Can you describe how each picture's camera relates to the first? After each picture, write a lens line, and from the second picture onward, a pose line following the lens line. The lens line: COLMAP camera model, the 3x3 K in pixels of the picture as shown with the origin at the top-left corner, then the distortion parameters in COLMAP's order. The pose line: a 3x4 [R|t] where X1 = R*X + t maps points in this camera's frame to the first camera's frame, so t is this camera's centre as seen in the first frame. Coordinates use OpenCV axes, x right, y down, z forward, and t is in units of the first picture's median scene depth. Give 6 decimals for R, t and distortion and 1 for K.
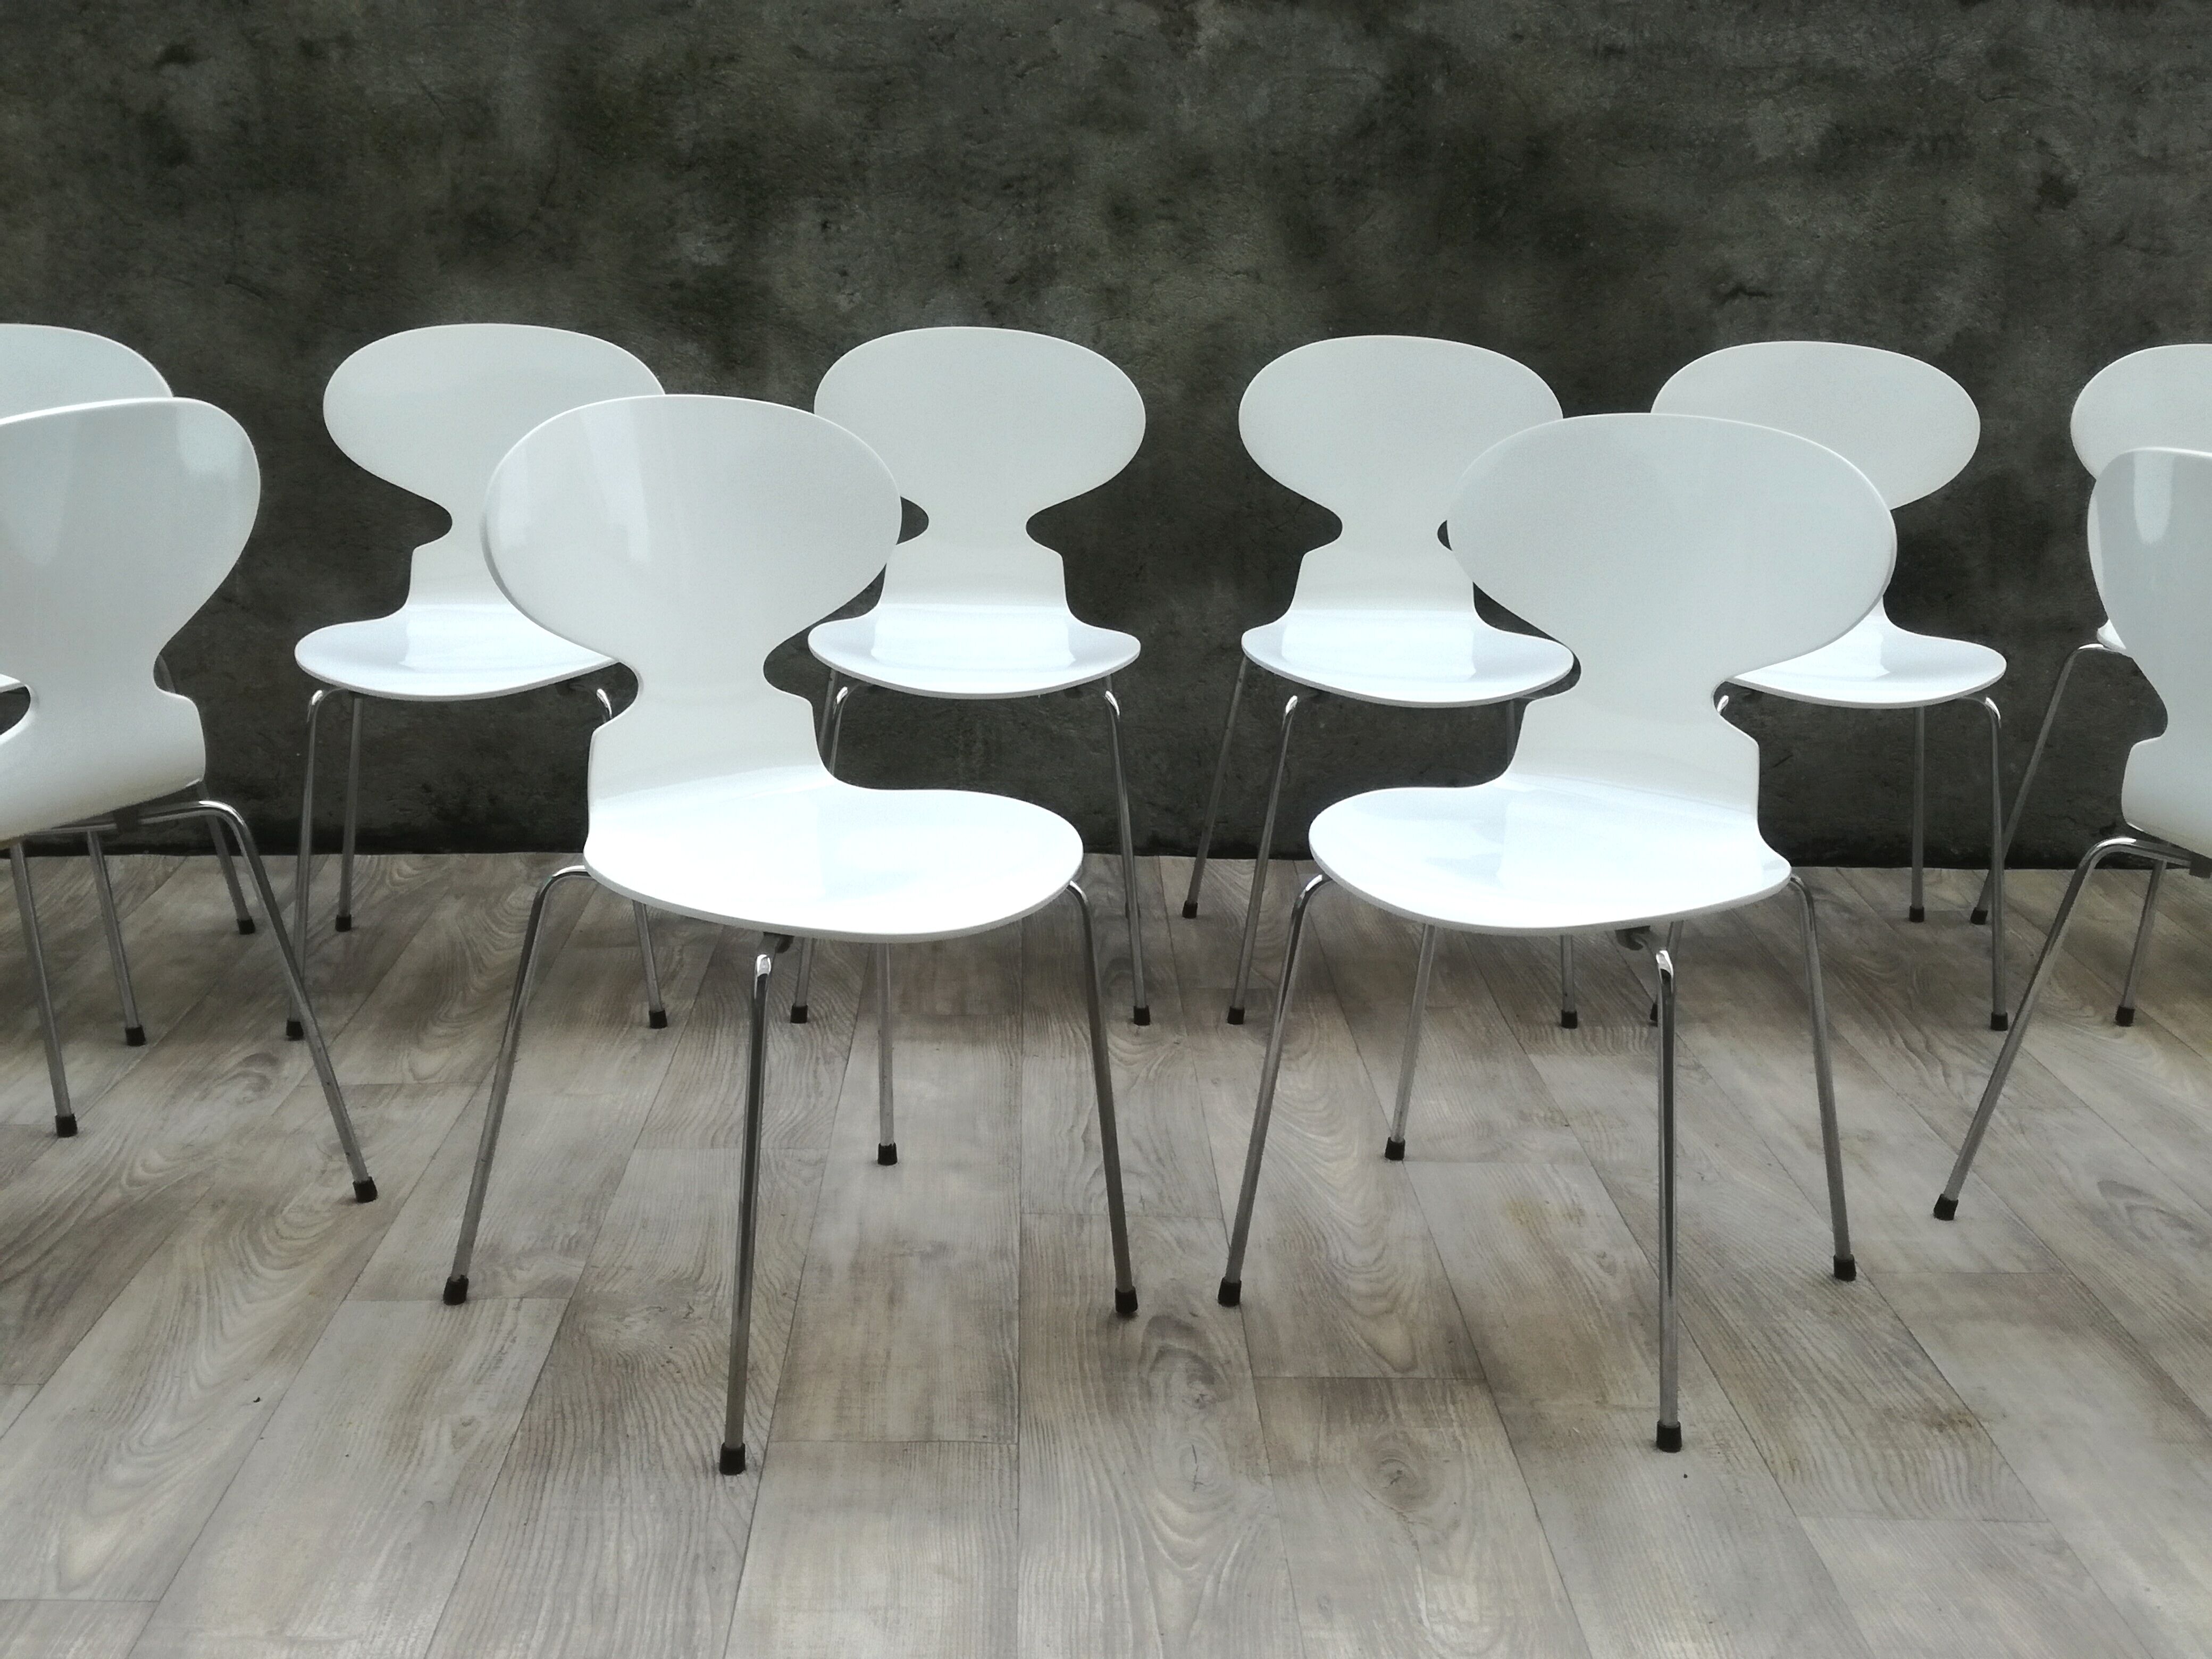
lens RADIAL K [[2396.1, 0, 1113.7], [0, 2396.1, 804.2], [0, 0, 1]] dist [0.045961, 0.000000]
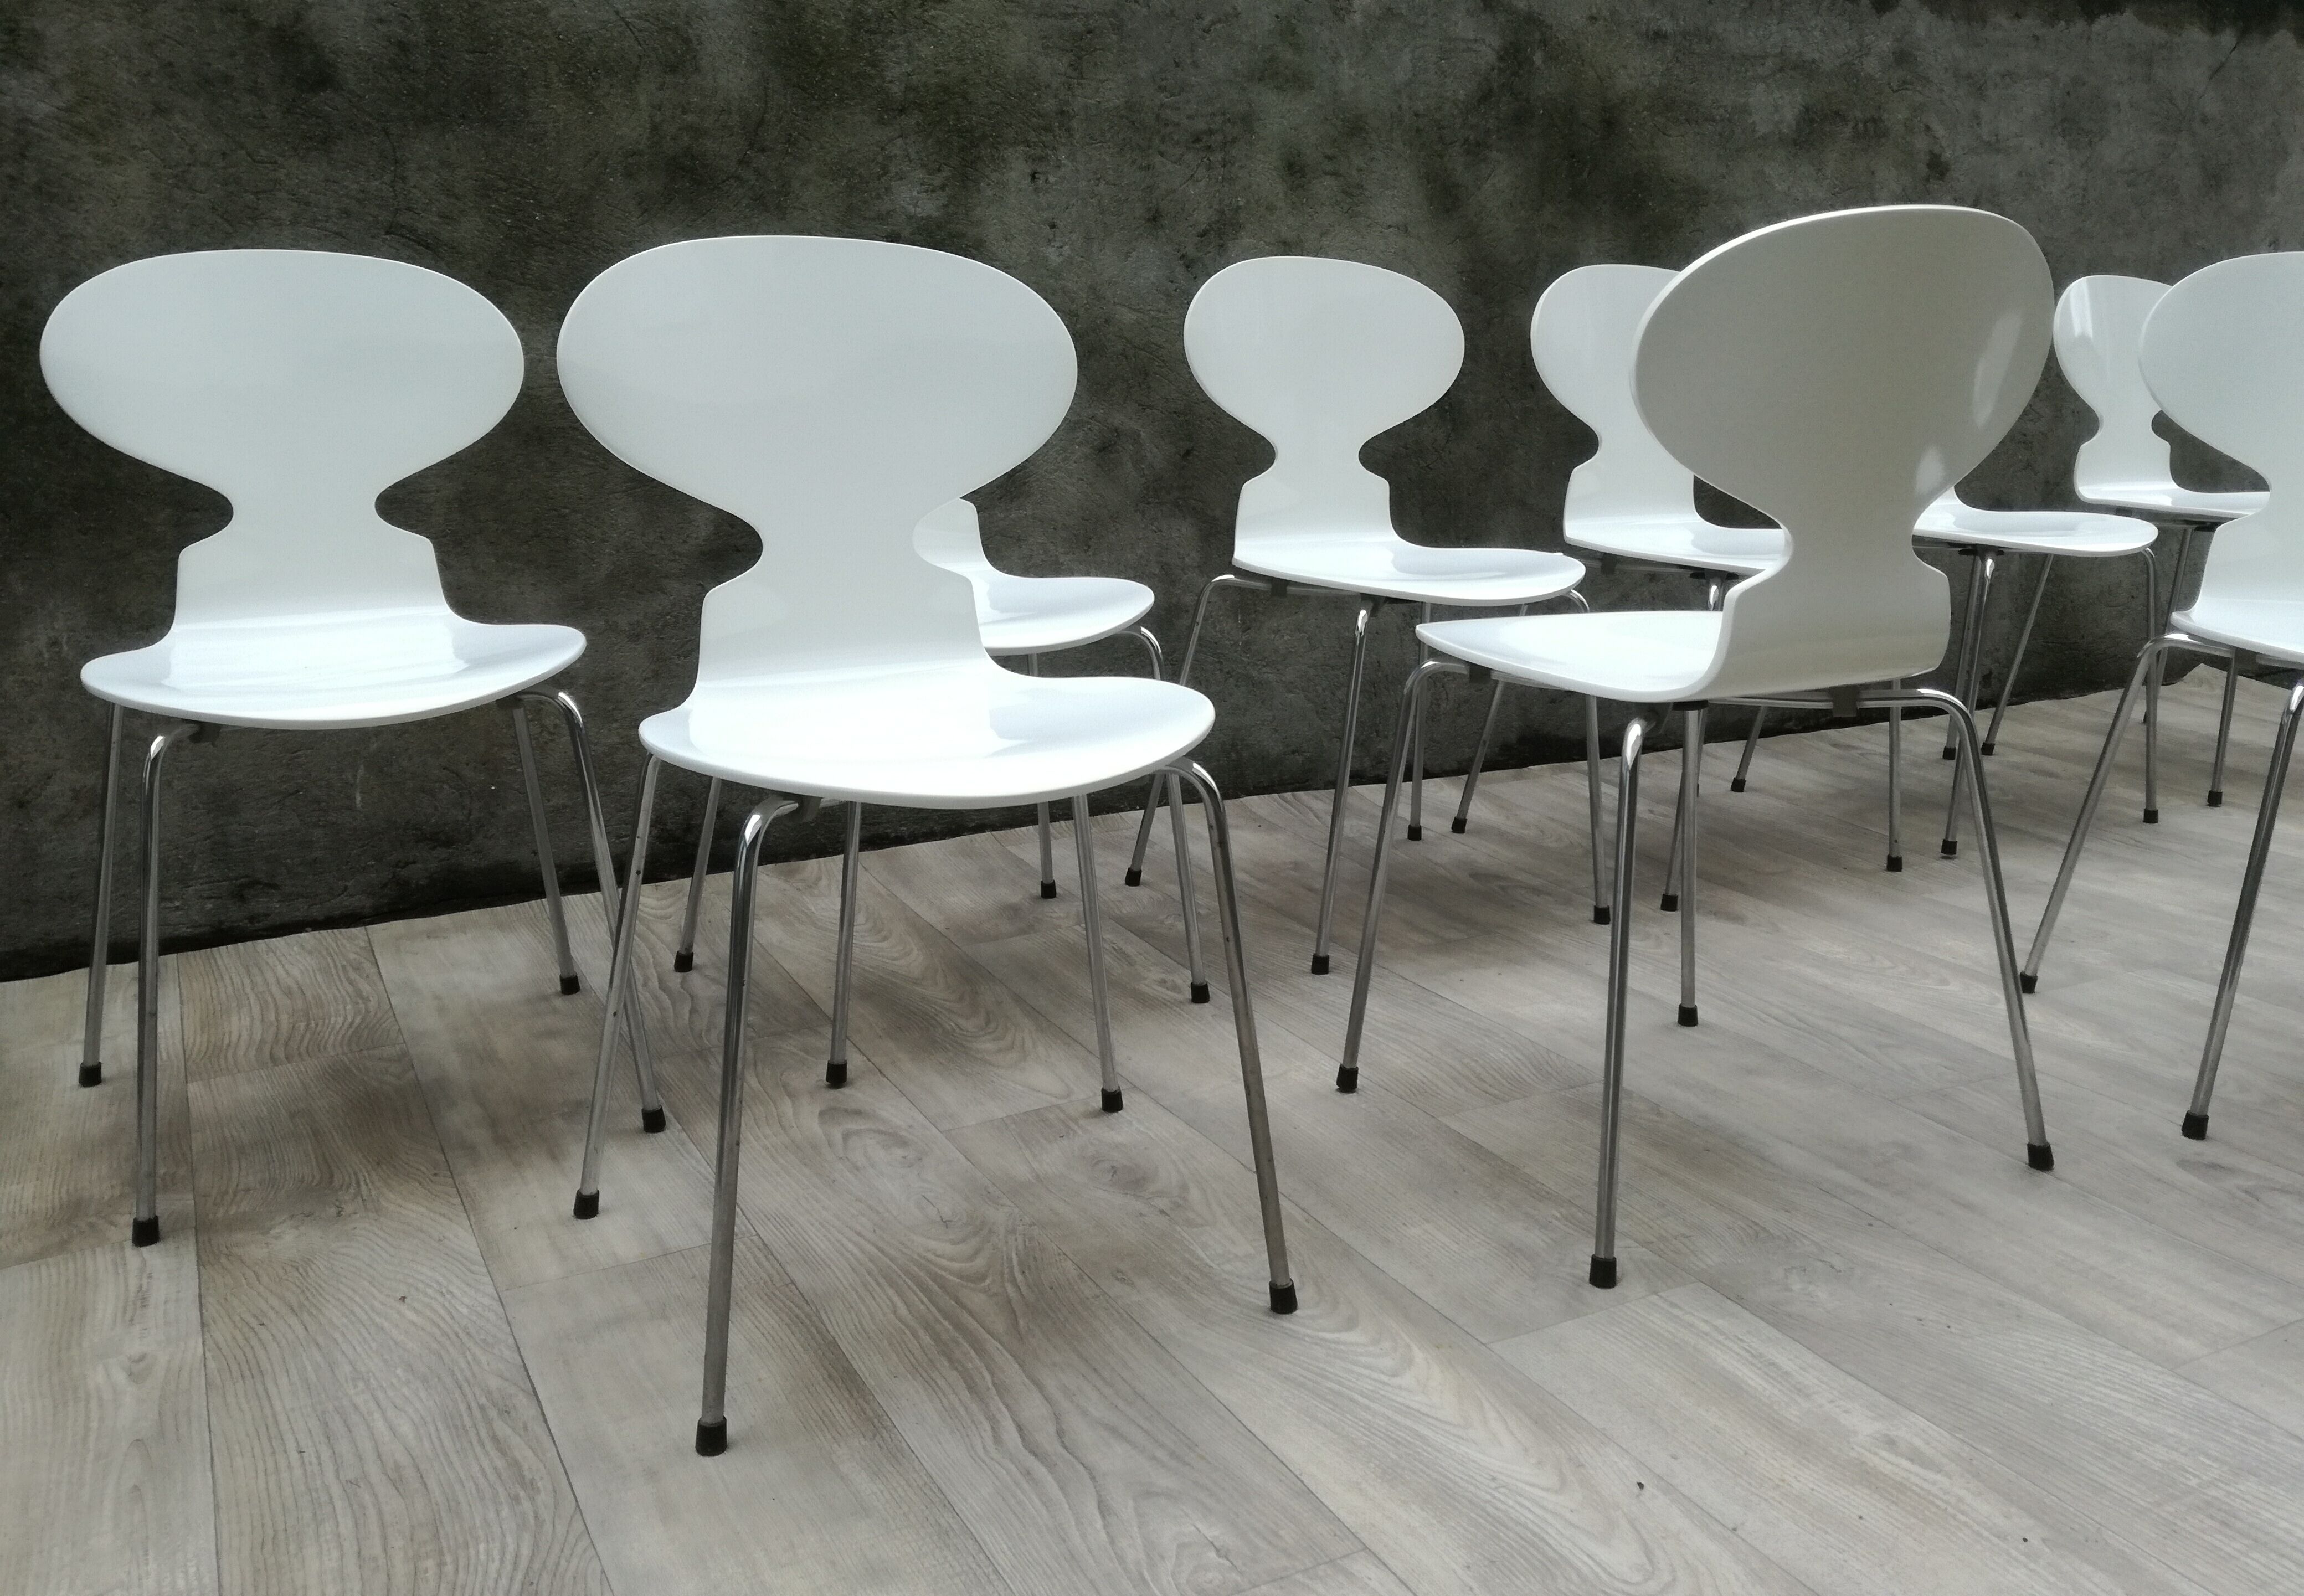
lens RADIAL K [[1917.7, 0, 1162.4], [0, 1917.7, 701.5], [0, 0, 1]] dist [0.076610, -0.149823]
pose [[0.899162, -0.100862, 0.425834, -0.428381], [0.126995, 0.991343, -0.033347, 0.002470], [-0.418784, 0.084063, 0.904186, 0.292618]]
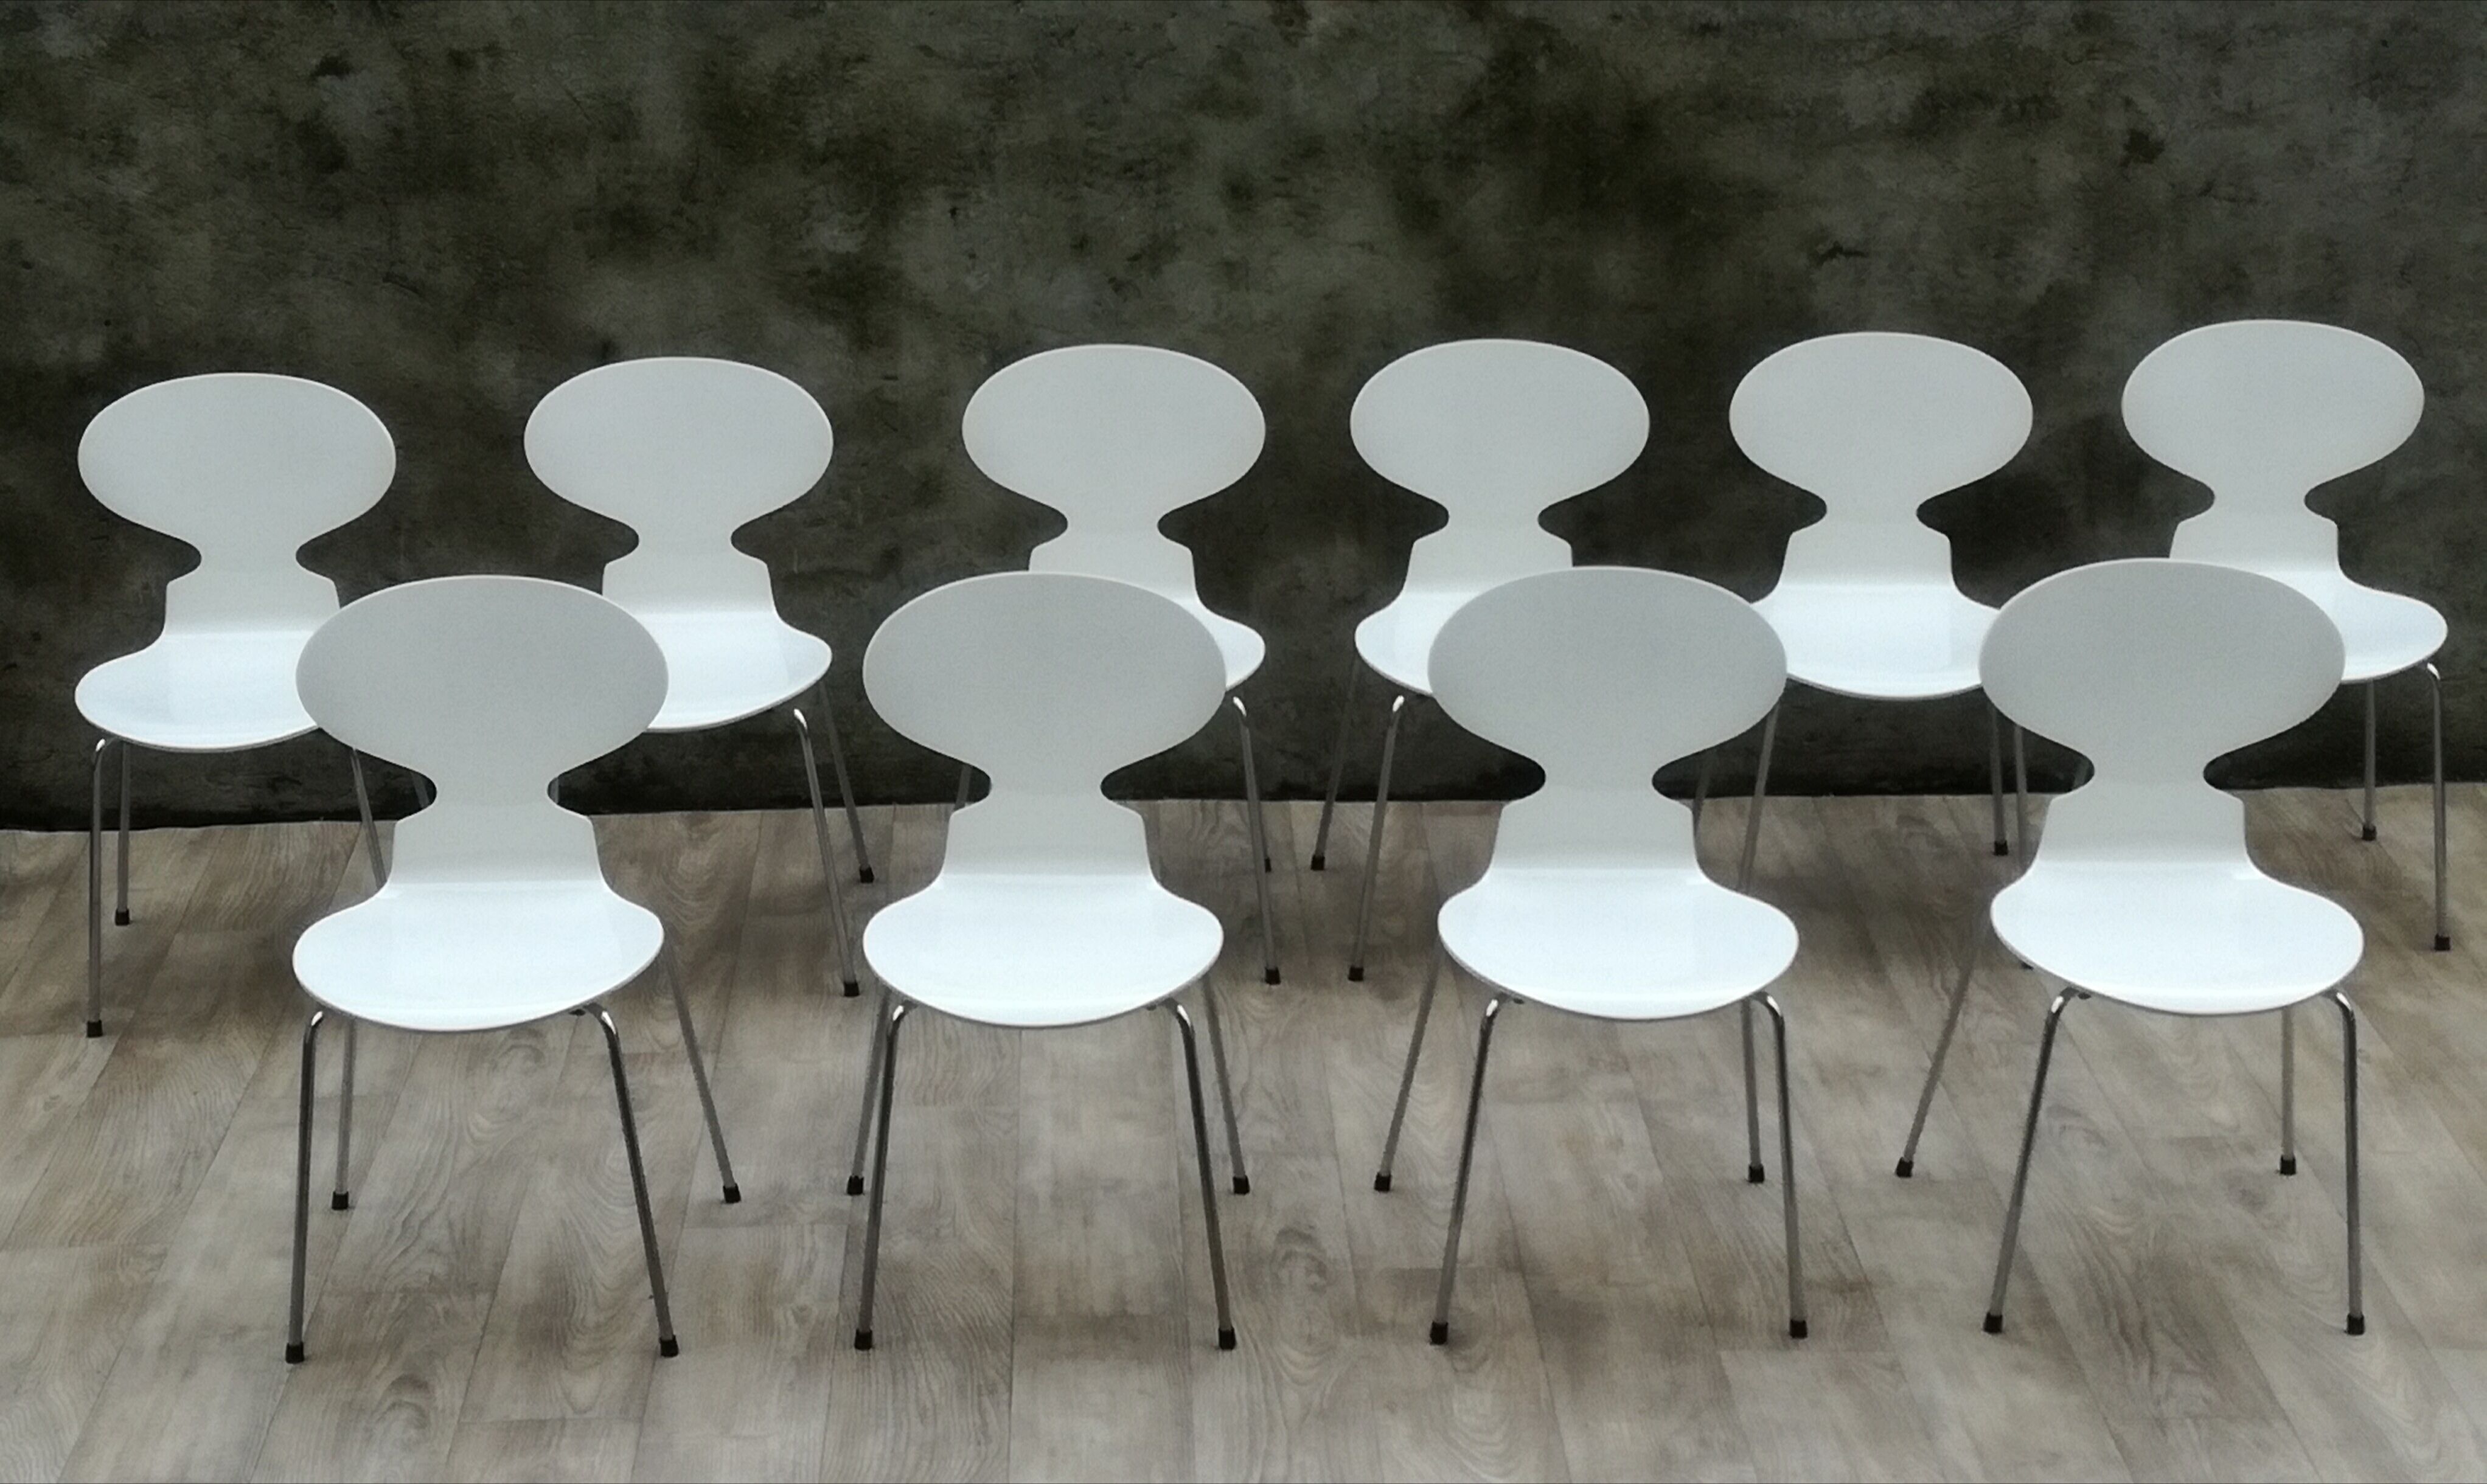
lens RADIAL K [[4162.4, 0, 1237.5], [0, 4162.4, 915.3], [0, 0, 1]] dist [0.116405, 0.000000]
pose [[0.999776, -0.020862, -0.003450, 0.002399], [0.021132, 0.991625, 0.127408, -0.167294], [0.000763, -0.127452, 0.991844, -0.835750]]
